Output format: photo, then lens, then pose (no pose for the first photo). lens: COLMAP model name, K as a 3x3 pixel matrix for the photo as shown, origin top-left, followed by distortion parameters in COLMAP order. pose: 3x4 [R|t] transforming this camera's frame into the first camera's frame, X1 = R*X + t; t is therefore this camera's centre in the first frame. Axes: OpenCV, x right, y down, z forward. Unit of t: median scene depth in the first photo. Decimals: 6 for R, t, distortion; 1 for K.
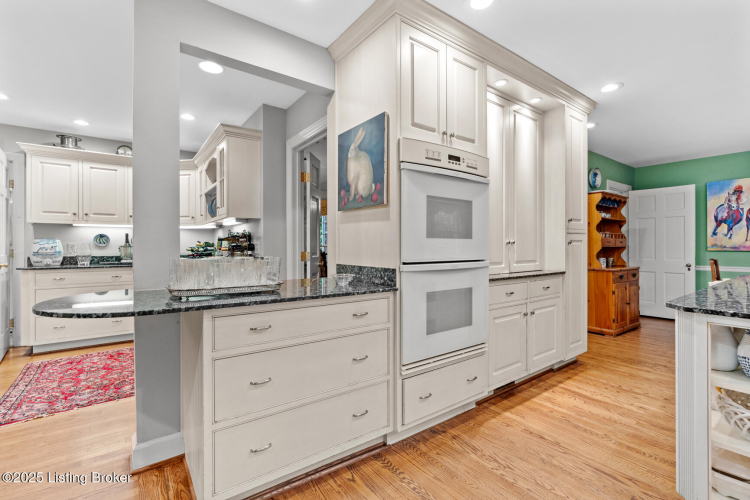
lens RADIAL K [[345.0, 0, 380.4], [0, 345.0, 247.1], [0, 0, 1]] dist [0.000063, 0.000386]
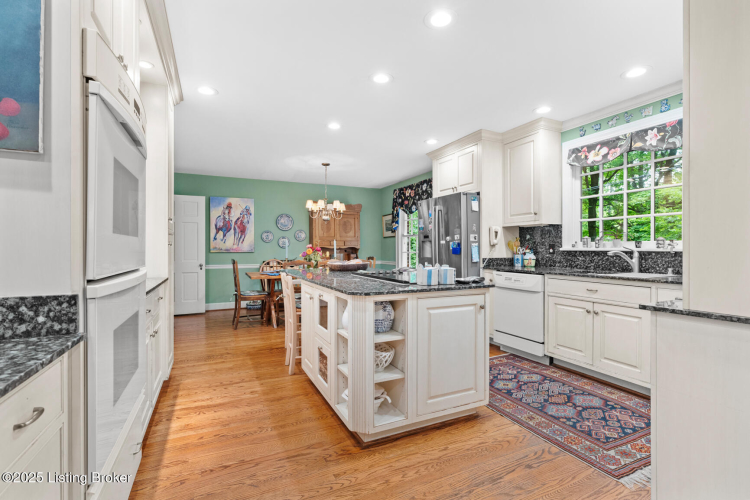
lens RADIAL K [[345.0, 0, 376.3], [0, 345.0, 250.6], [0, 0, 1]] dist [0.000063, 0.000386]
pose [[0.204305, -0.004535, 0.978897, -0.250607], [0.002726, 0.999988, 0.004063, 0.000356], [-0.978904, 0.001838, 0.204315, 0.362216]]
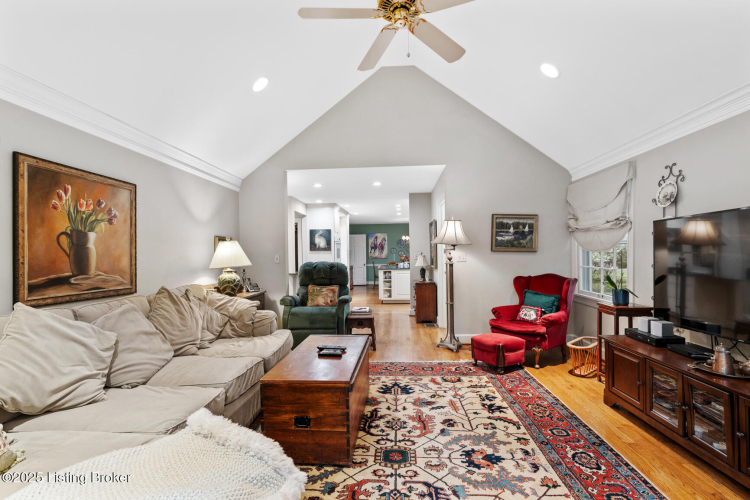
lens RADIAL K [[345.0, 0, 376.7], [0, 345.0, 252.5], [0, 0, 1]] dist [0.000063, 0.000386]
pose [[0.659120, -0.008735, 0.751987, -2.143398], [0.017087, 0.999848, -0.003363, -0.056541], [-0.751843, 0.015066, 0.659170, -1.704770]]
